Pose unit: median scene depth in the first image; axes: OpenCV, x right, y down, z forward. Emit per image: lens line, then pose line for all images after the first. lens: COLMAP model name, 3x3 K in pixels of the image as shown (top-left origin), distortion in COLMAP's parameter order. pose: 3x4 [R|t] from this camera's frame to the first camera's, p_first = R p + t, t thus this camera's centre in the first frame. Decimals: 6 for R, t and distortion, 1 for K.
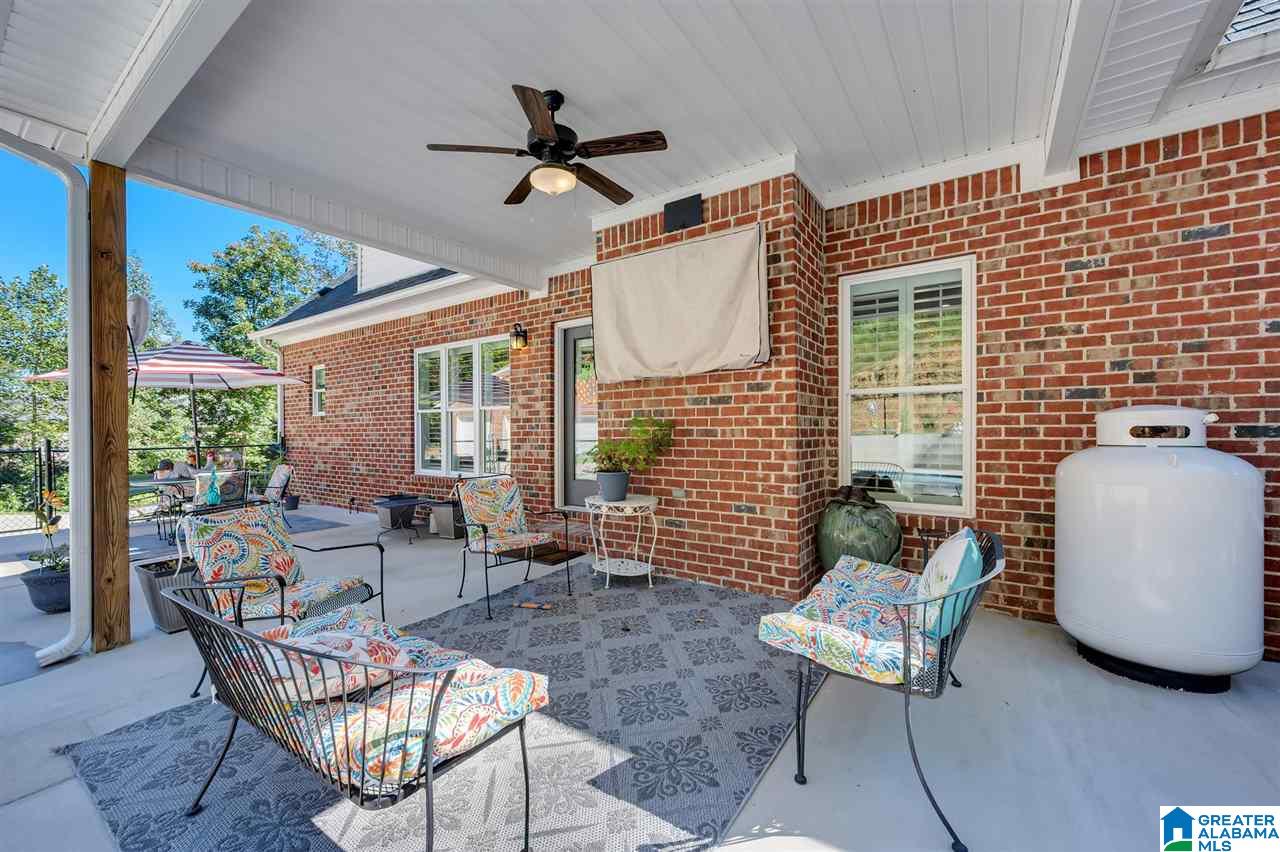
lens RADIAL K [[505.0, 0, 643.0], [0, 505.0, 433.5], [0, 0, 1]] dist [-0.001445, -0.000332]
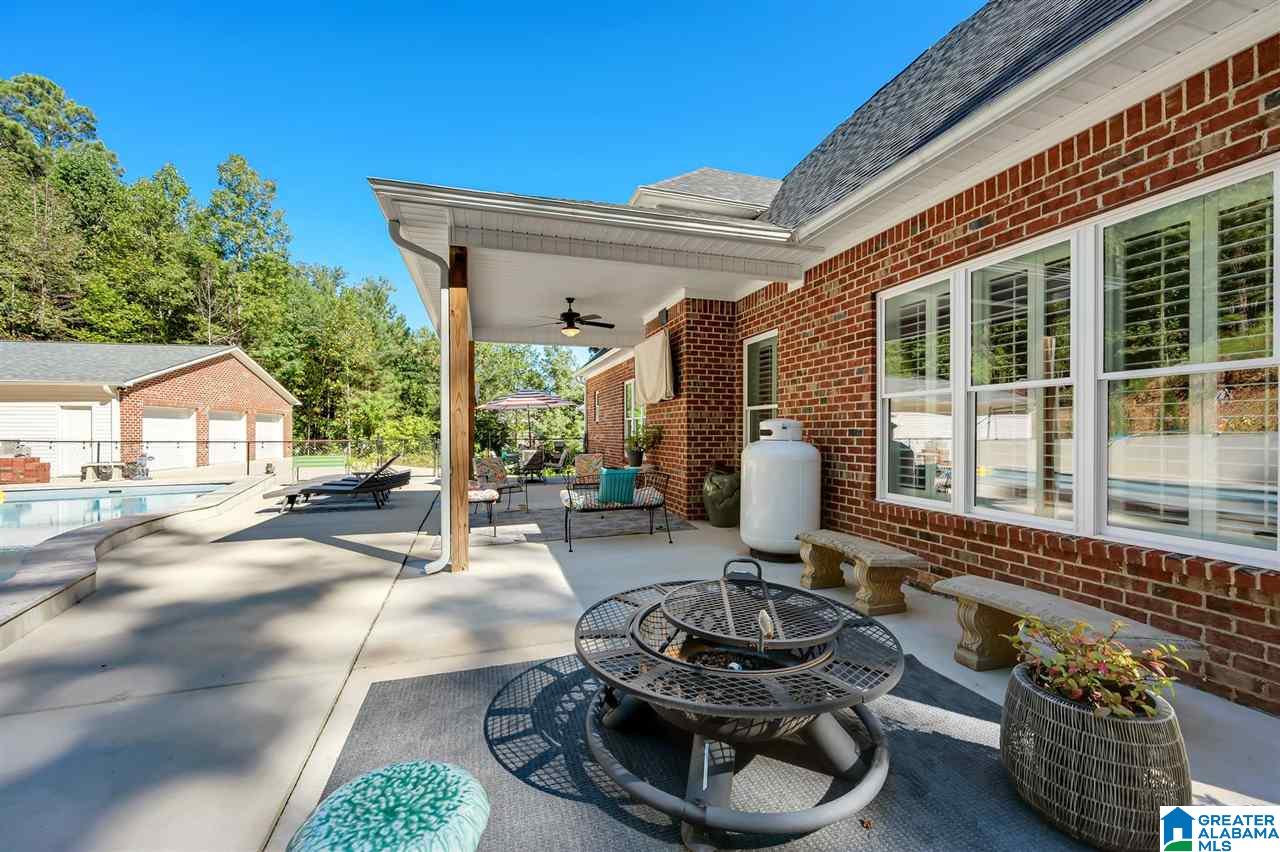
lens RADIAL K [[505.0, 0, 638.7], [0, 505.0, 435.8], [0, 0, 1]] dist [-0.001445, -0.000332]
pose [[0.784703, 0.008402, -0.619815, 1.501632], [-0.003507, 0.999952, 0.009115, -0.005912], [0.619862, -0.004978, 0.784695, -0.697721]]
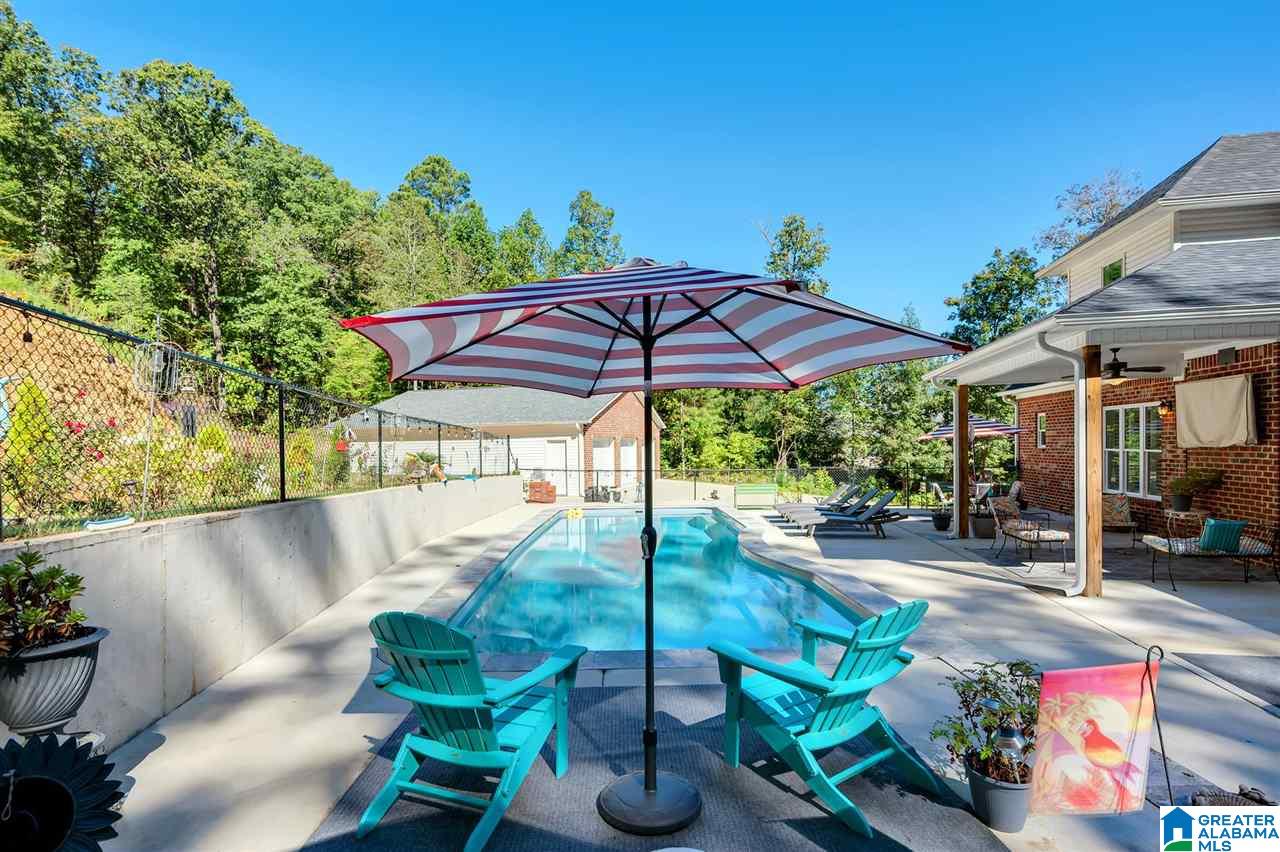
lens RADIAL K [[623.5, 0, 637.4], [0, 623.5, 463.9], [0, 0, 1]] dist [-0.002721, 0.000982]
pose [[0.387821, 0.027151, -0.921335, 1.666209], [0.011879, 0.999336, 0.034450, -0.192099], [0.921658, -0.024305, 0.387241, -2.289380]]
